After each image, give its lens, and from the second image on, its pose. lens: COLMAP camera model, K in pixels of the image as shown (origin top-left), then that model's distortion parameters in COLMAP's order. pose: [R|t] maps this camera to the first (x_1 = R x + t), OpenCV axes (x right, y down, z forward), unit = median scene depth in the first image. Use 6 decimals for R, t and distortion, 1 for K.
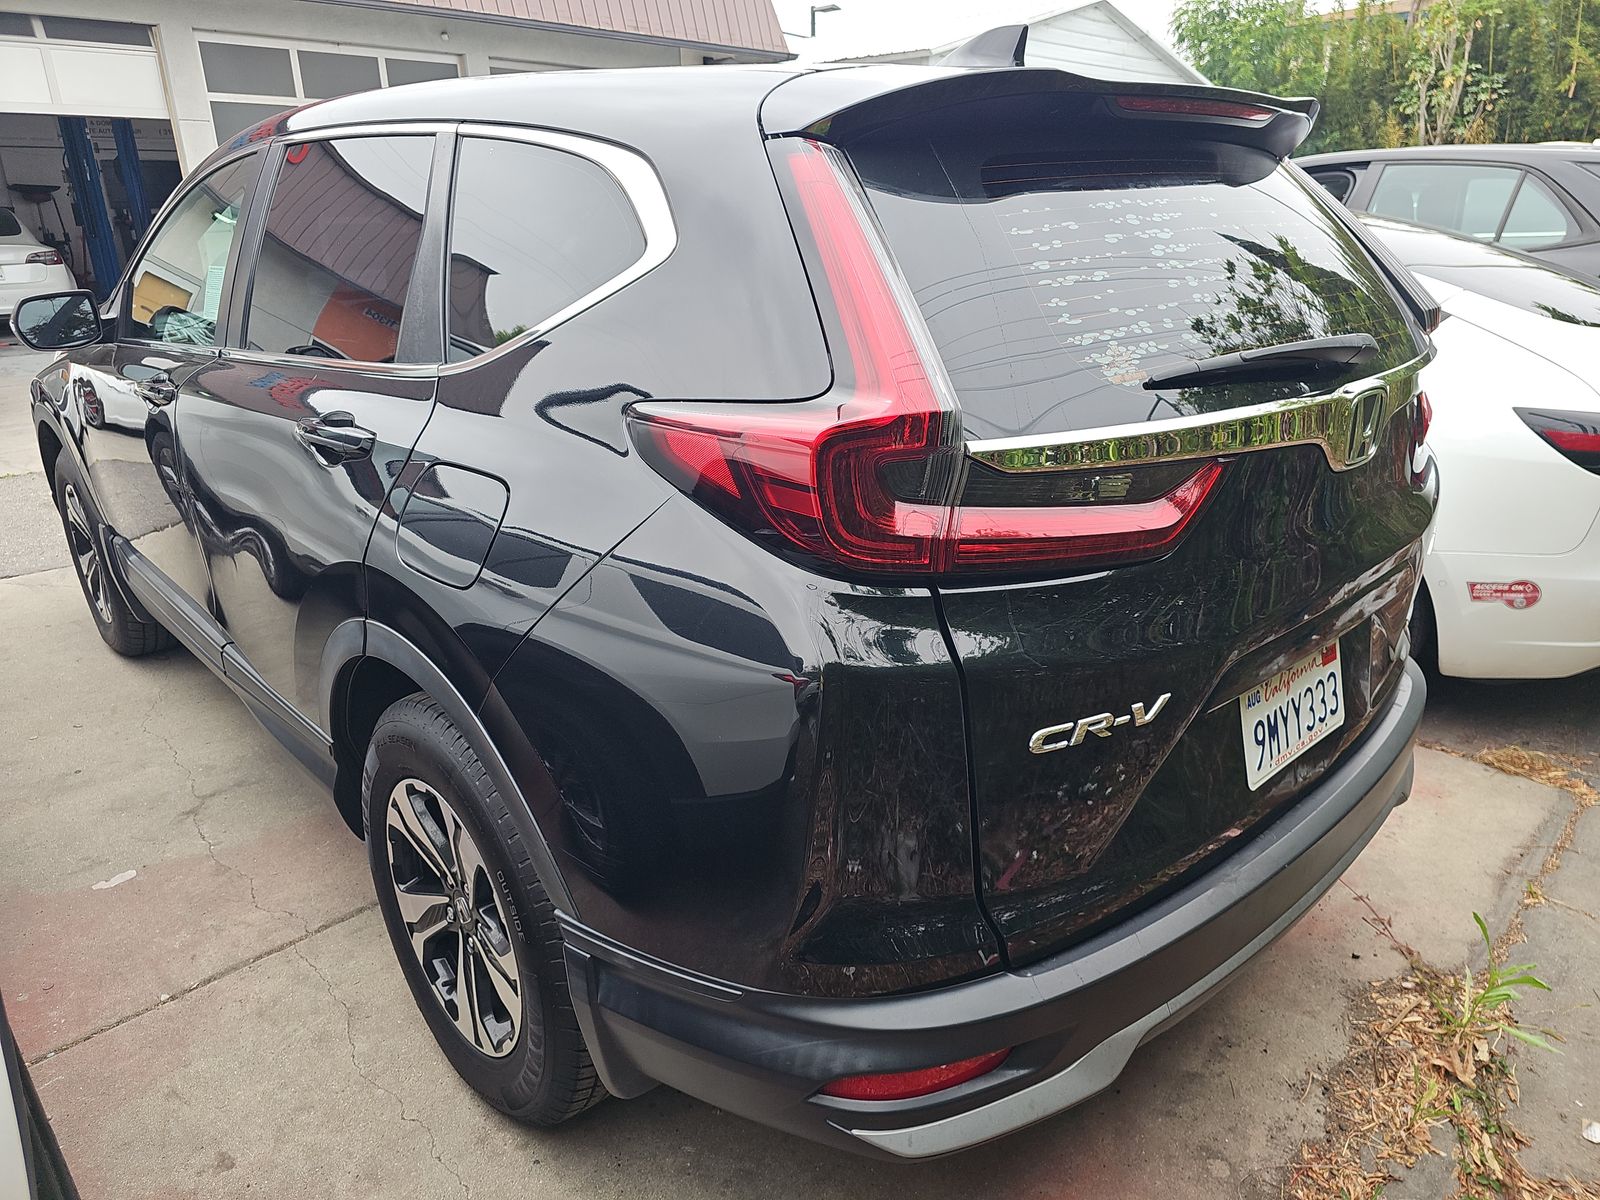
lens RADIAL K [[1117.5, 0, 800.0], [0, 1117.5, 600.0], [0, 0, 1]] dist [0.069415, -0.065714]
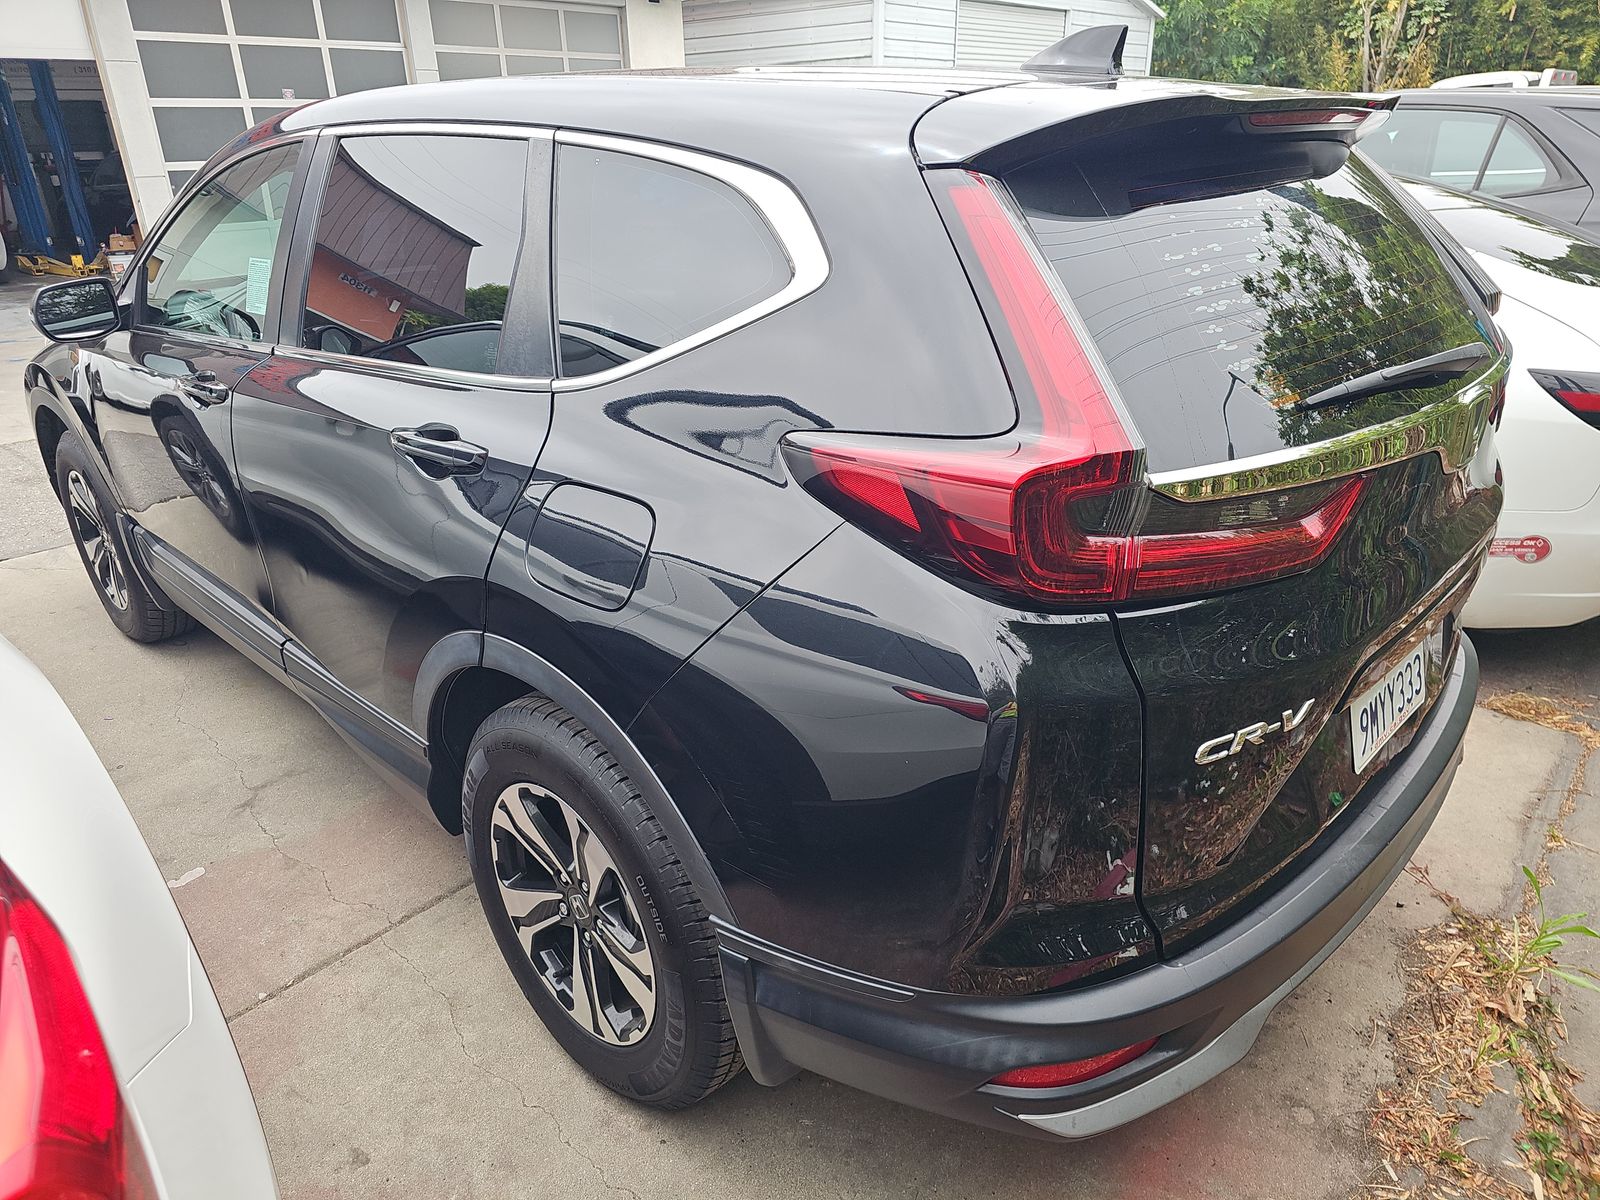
lens RADIAL K [[1117.5, 0, 800.0], [0, 1117.5, 600.0], [0, 0, 1]] dist [0.069415, -0.065714]
pose [[0.998509, -0.030040, 0.045583, -0.132740], [0.027448, 0.998028, 0.056455, -0.055394], [-0.047189, -0.055120, 0.997364, -0.017631]]
